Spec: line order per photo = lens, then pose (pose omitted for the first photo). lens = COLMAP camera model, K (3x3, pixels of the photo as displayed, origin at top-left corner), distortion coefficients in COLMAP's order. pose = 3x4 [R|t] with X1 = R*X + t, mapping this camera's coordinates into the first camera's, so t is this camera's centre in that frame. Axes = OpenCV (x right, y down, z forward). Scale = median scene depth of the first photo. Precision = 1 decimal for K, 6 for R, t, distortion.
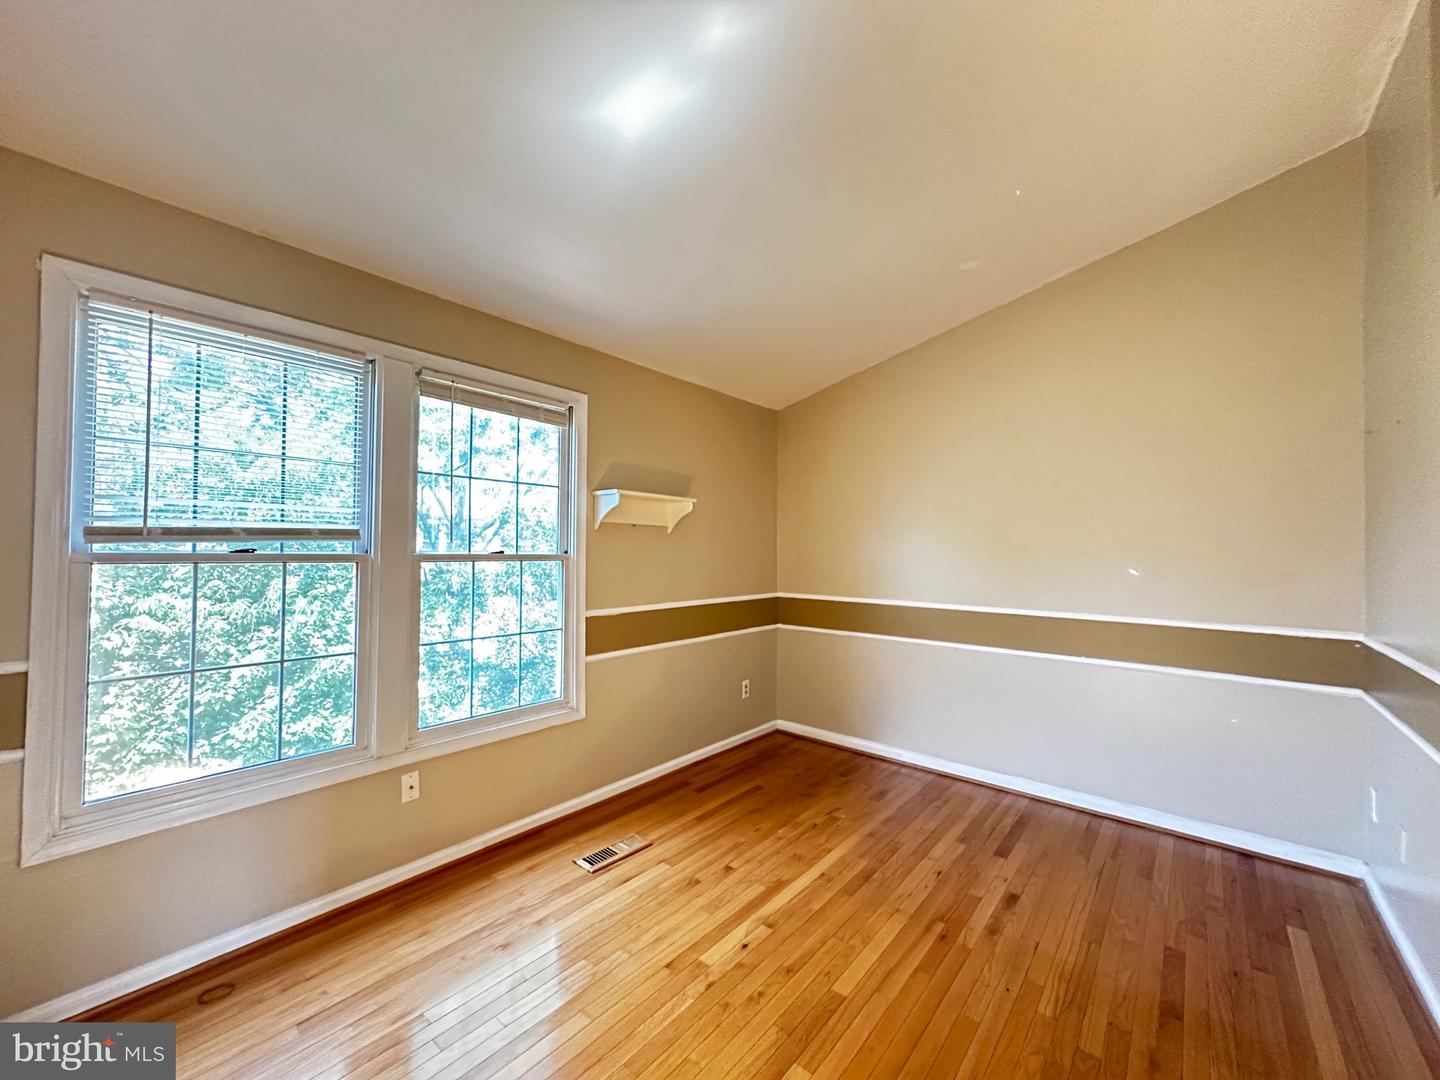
lens RADIAL K [[576.7, 0, 719.4], [0, 576.7, 541.2], [0, 0, 1]] dist [-0.005165, 0.001729]
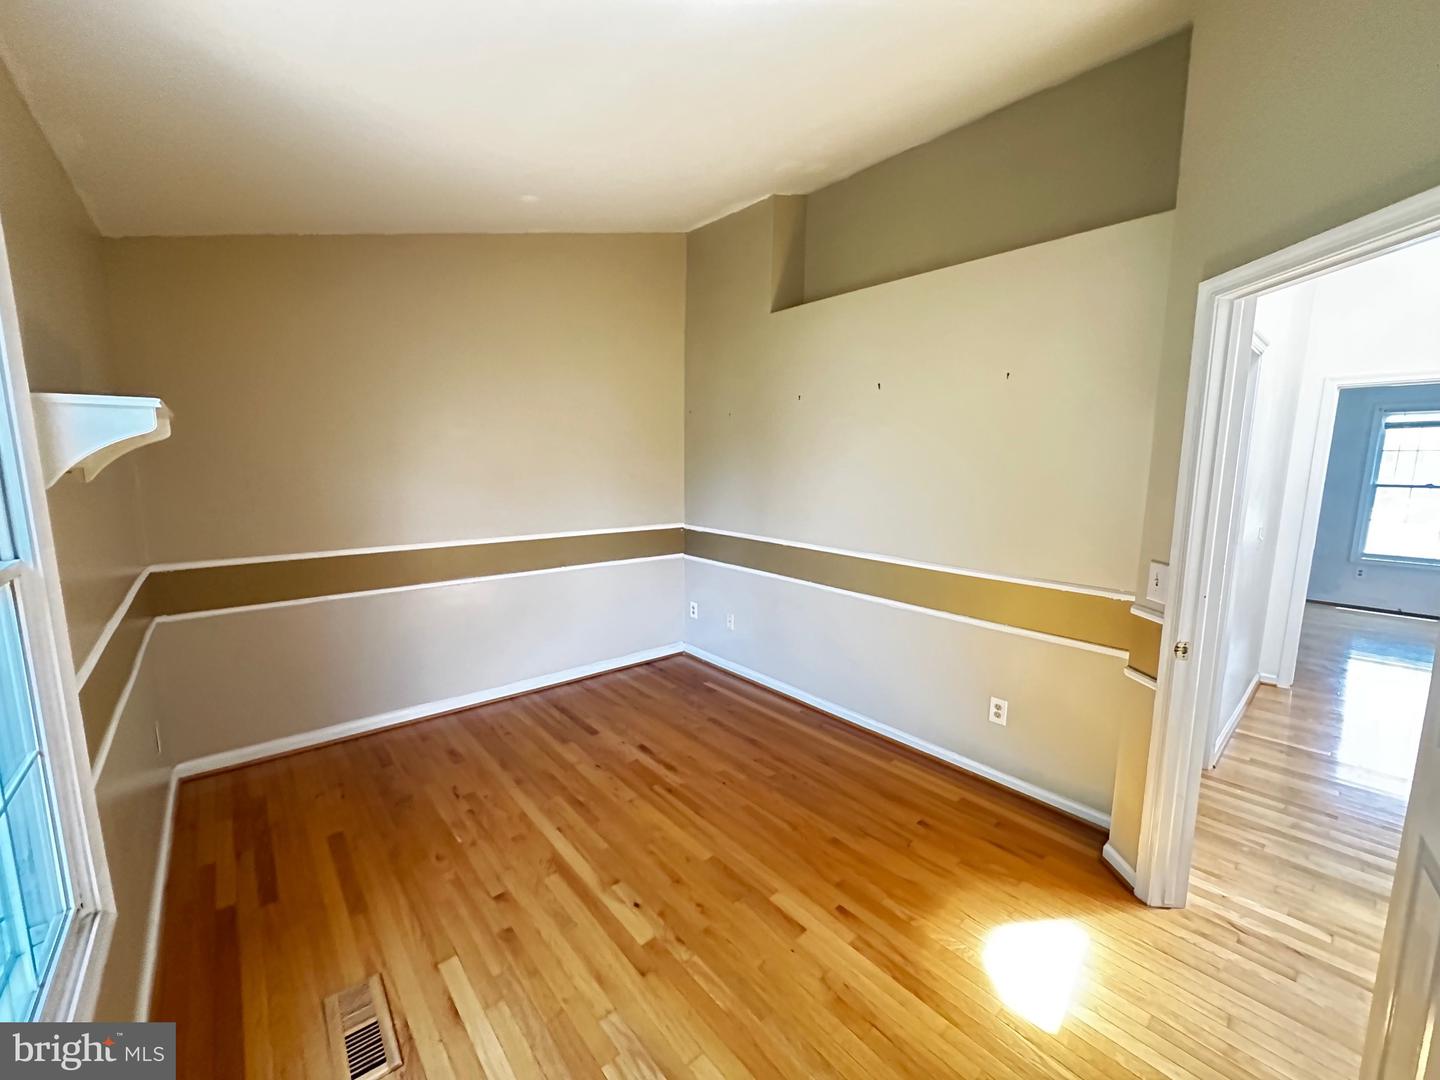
lens RADIAL K [[576.7, 0, 719.4], [0, 576.7, 541.2], [0, 0, 1]] dist [-0.005165, 0.001729]
pose [[0.165292, -0.151440, 0.974548, -0.639208], [-0.020500, 0.987400, 0.156914, -0.068234], [-0.986032, -0.045915, 0.160104, 0.568475]]
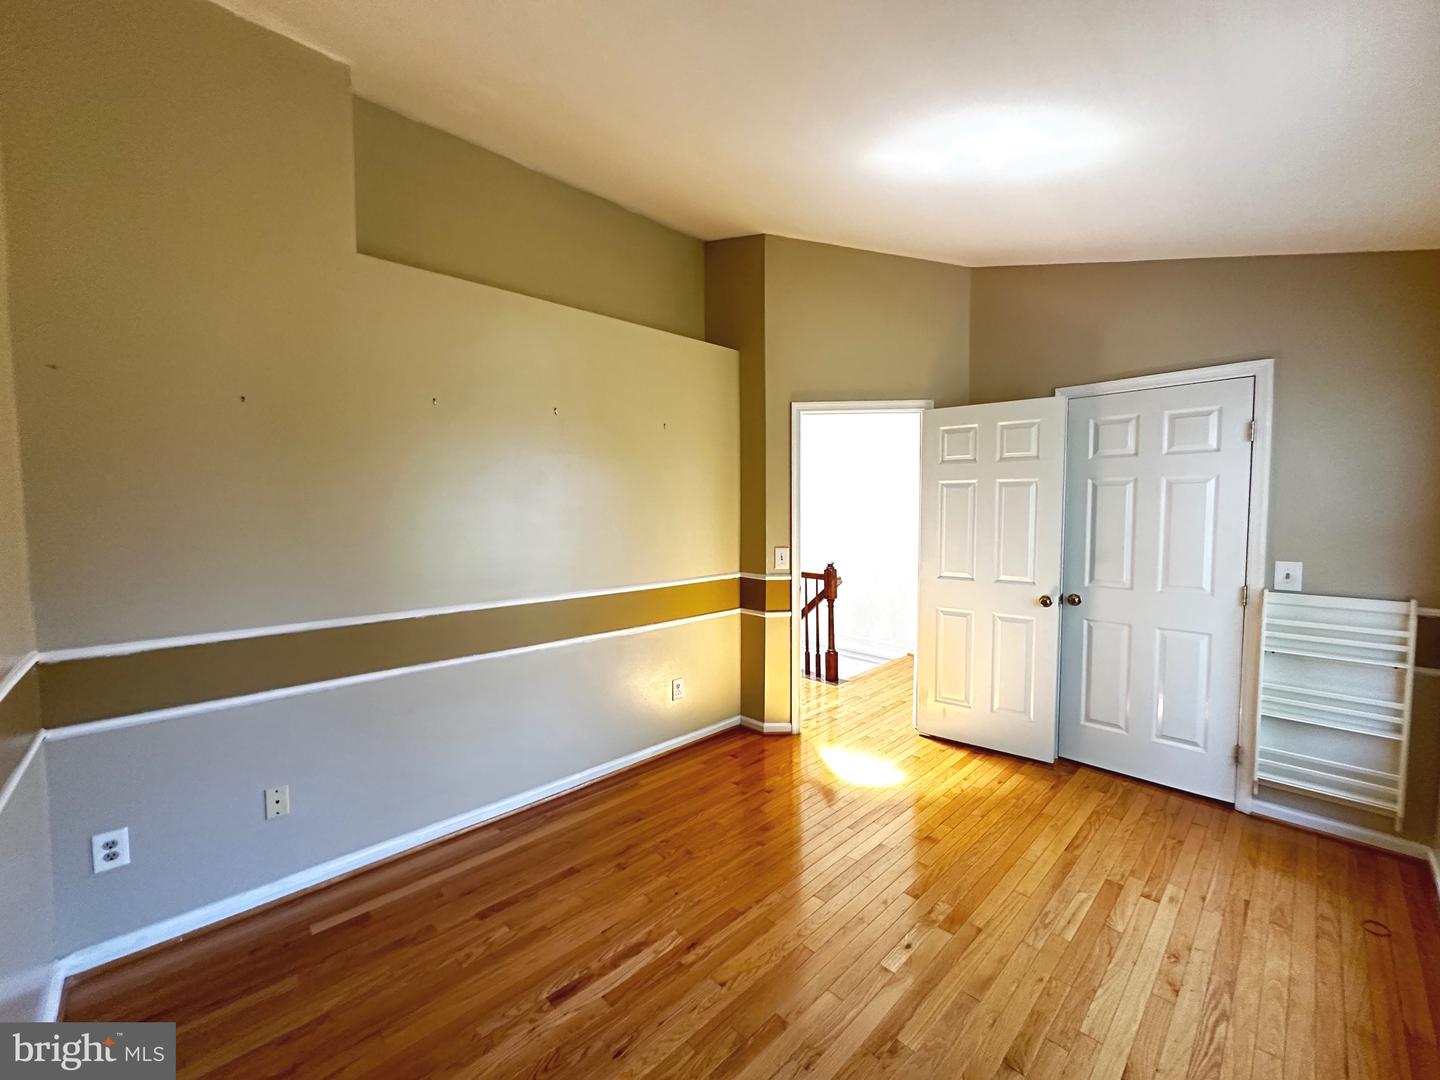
lens RADIAL K [[576.7, 0, 719.4], [0, 576.7, 541.2], [0, 0, 1]] dist [-0.005165, 0.001729]
pose [[-0.993437, -0.017045, 0.113104, 0.205002], [-0.011254, 0.998602, 0.051640, -0.015032], [-0.113826, 0.050029, -0.992240, 1.533163]]
